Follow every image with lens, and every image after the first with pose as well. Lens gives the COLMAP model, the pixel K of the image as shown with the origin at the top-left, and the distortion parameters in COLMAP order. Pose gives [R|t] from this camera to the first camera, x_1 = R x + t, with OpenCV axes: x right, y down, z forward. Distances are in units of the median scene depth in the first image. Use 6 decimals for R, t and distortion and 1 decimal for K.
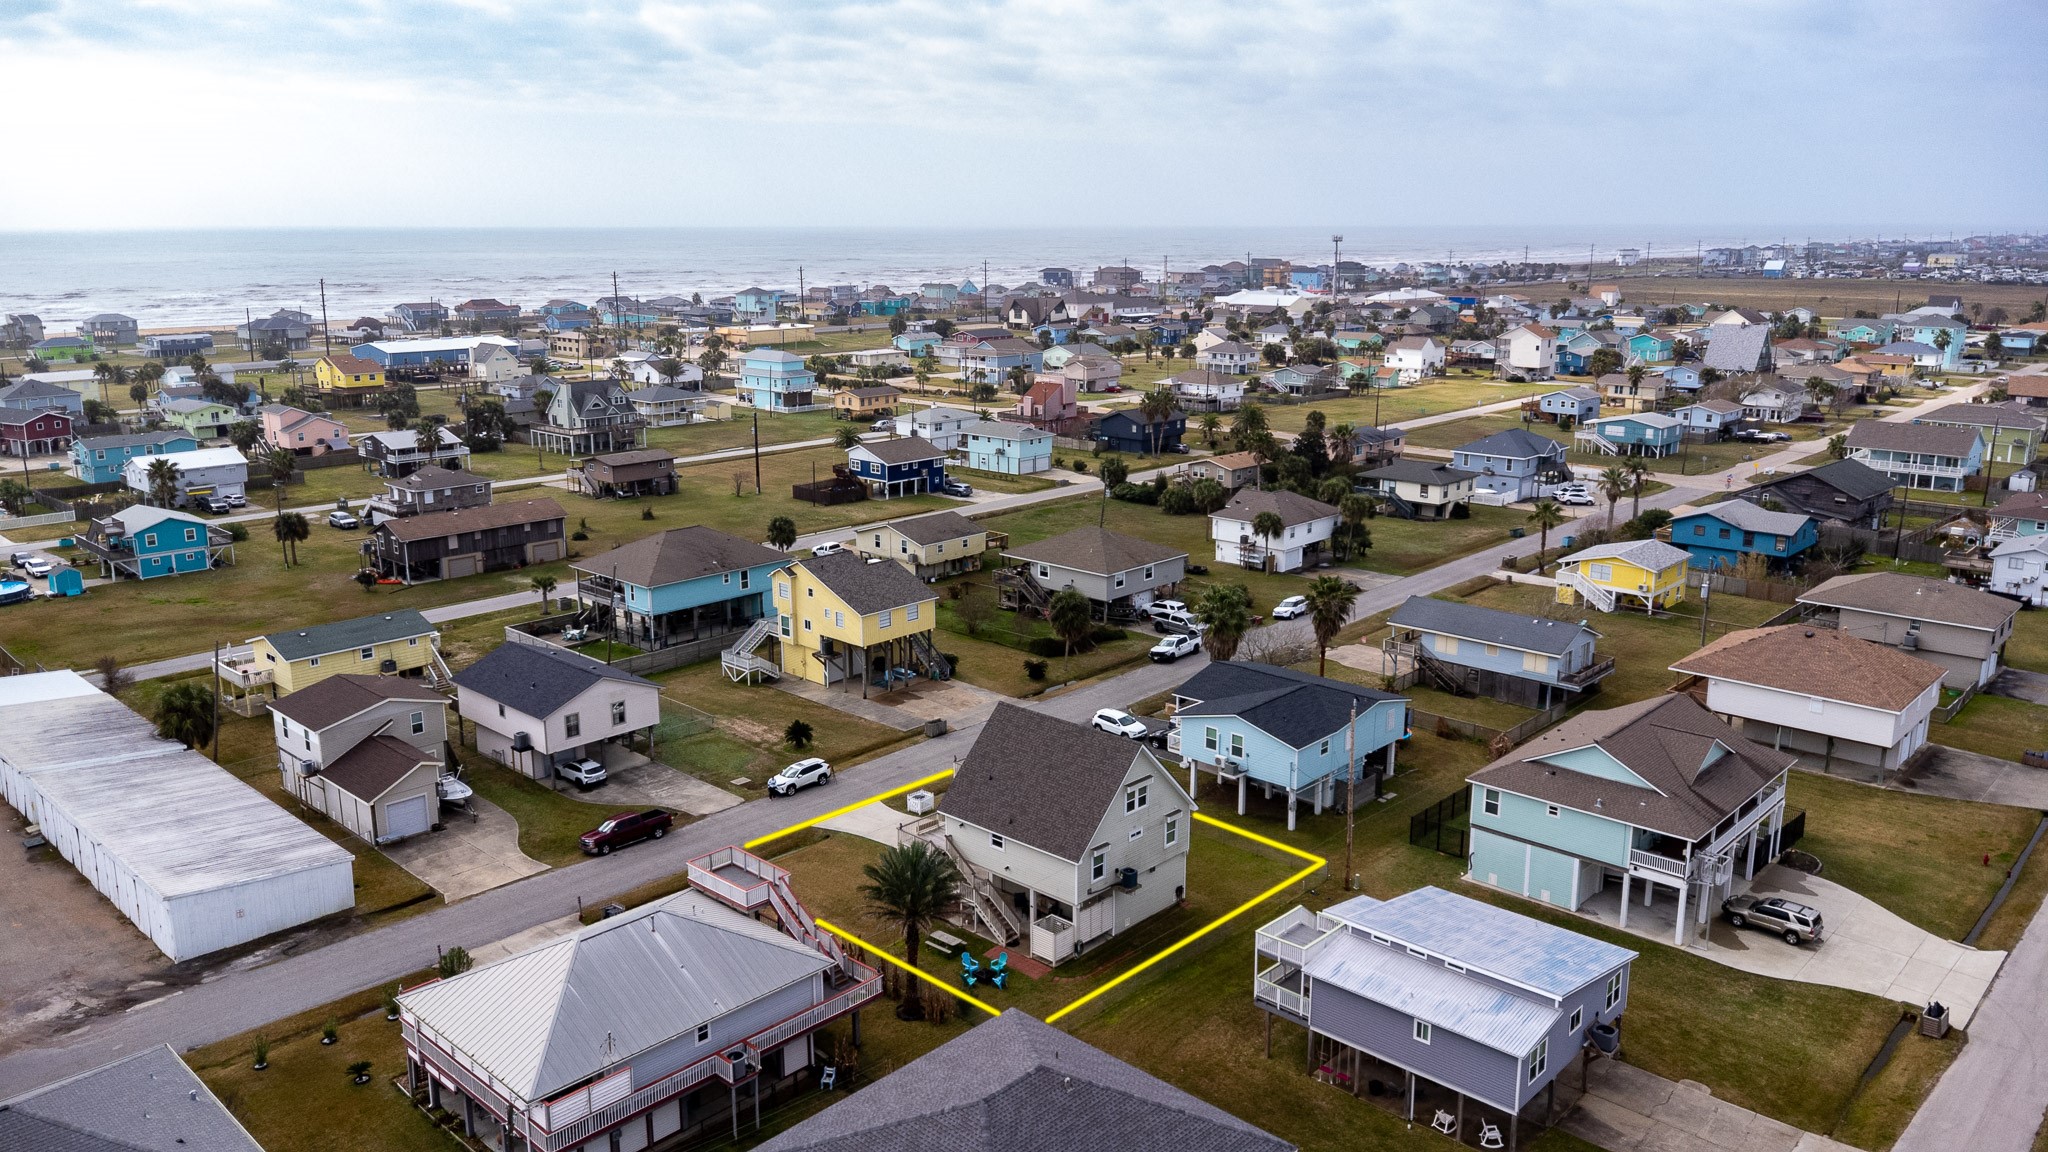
lens RADIAL K [[1472.5, 0, 1022.6], [0, 1472.5, 568.7], [0, 0, 1]] dist [0.004896, 0.014895]
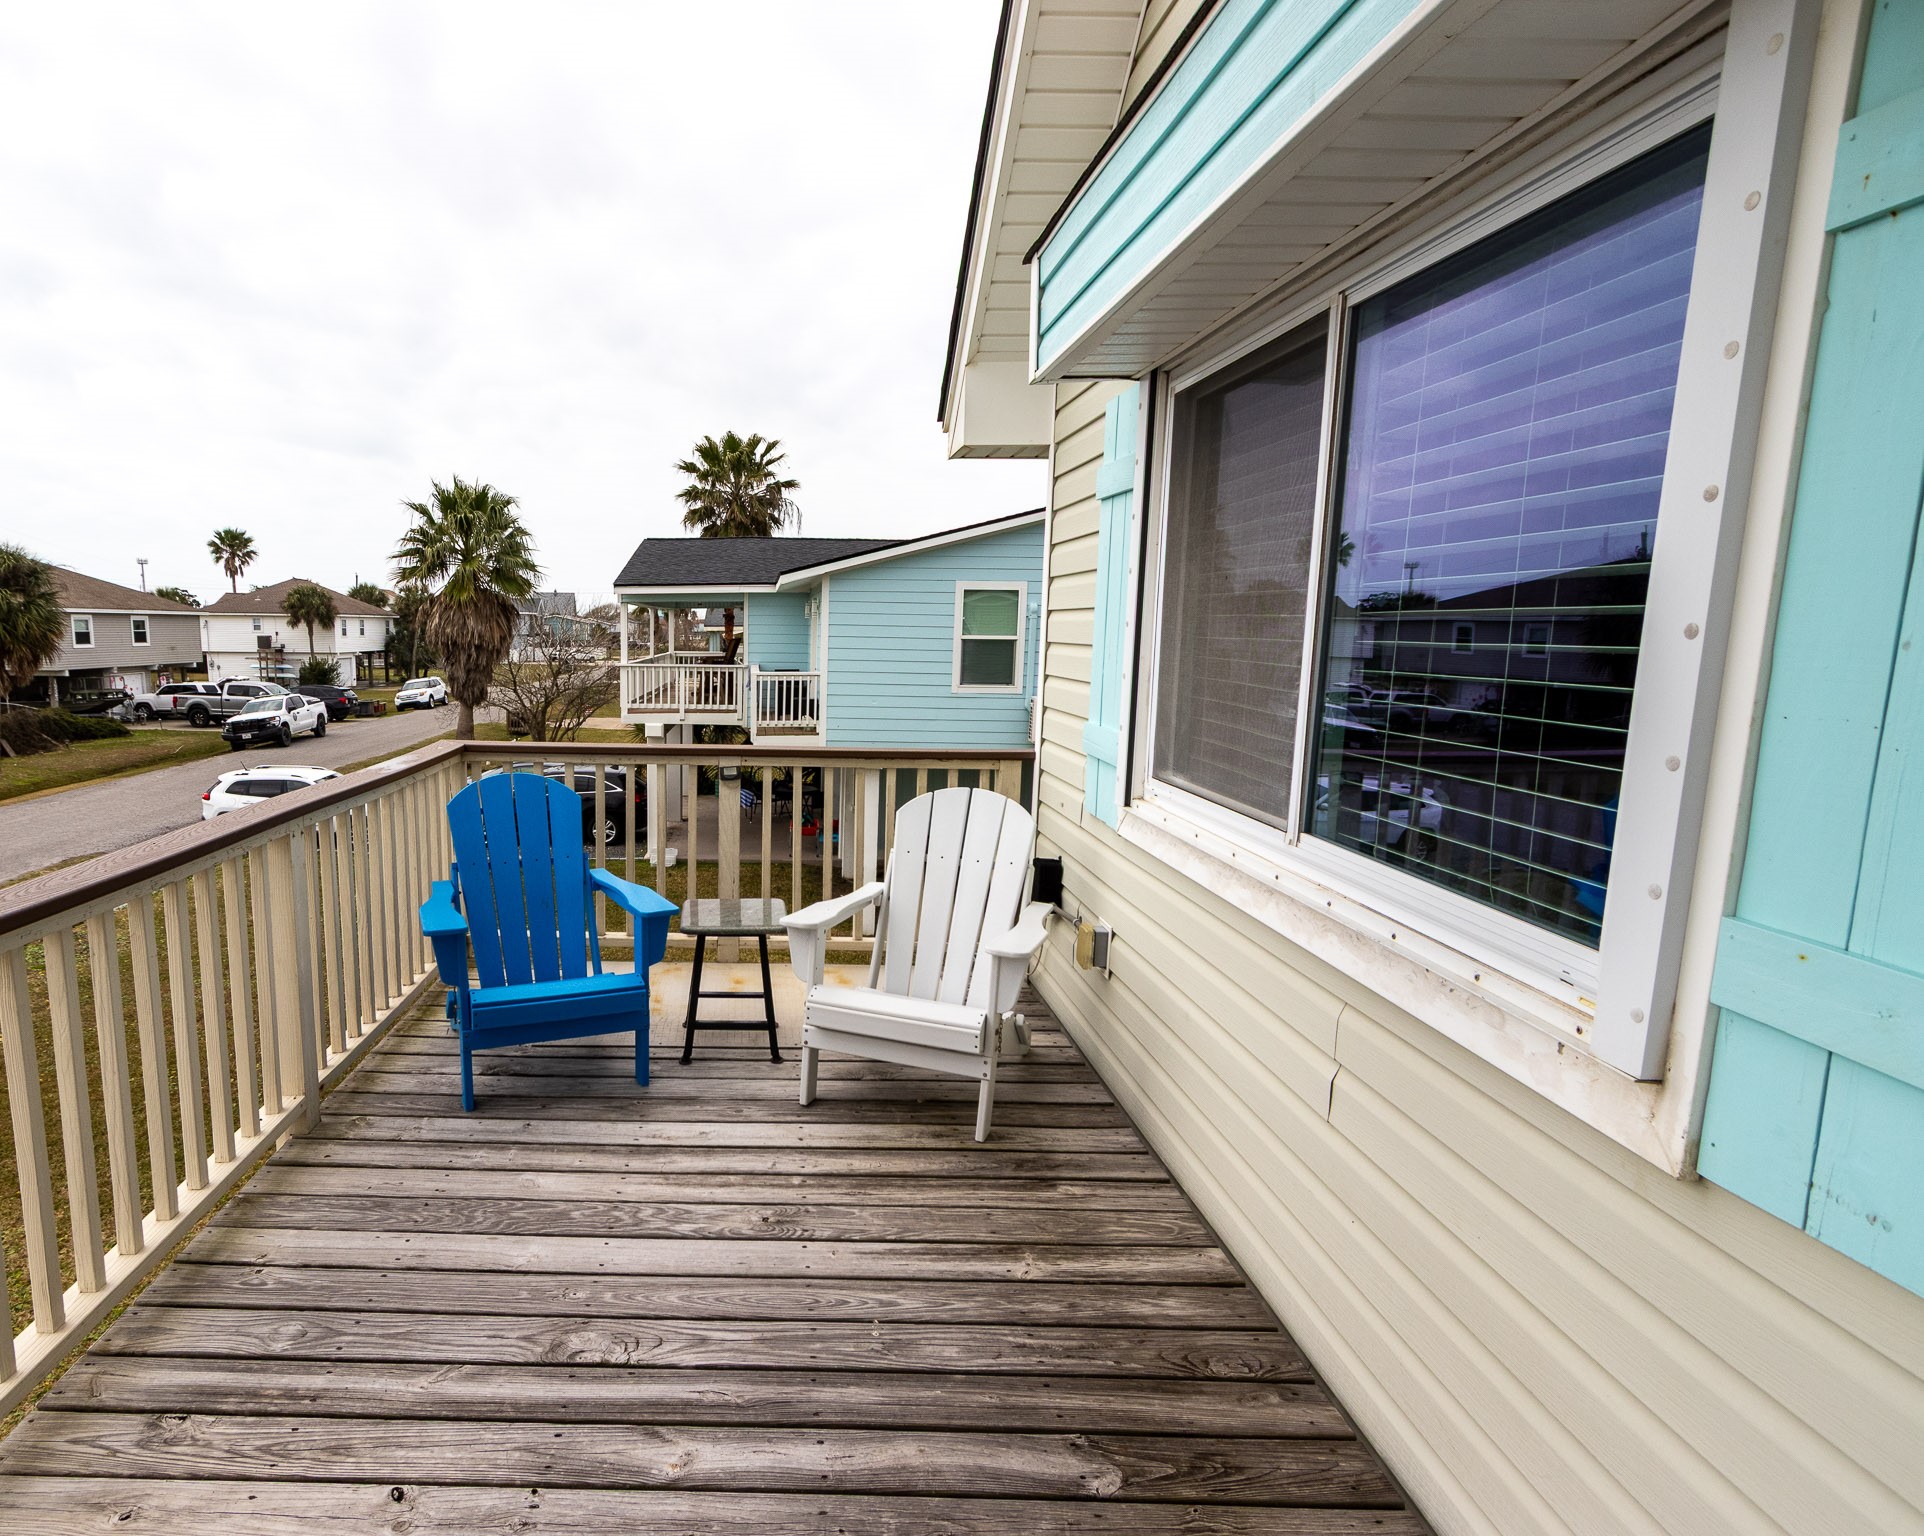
lens RADIAL K [[1063.3, 0, 757.4], [0, 1063.3, 787.1], [0, 0, 1]] dist [0.006619, 0.000178]
pose [[0.733565, -0.090695, 0.673540, -0.016558], [0.138254, 0.990247, -0.017234, 0.150294], [-0.665408, 0.105762, 0.738949, 0.997057]]
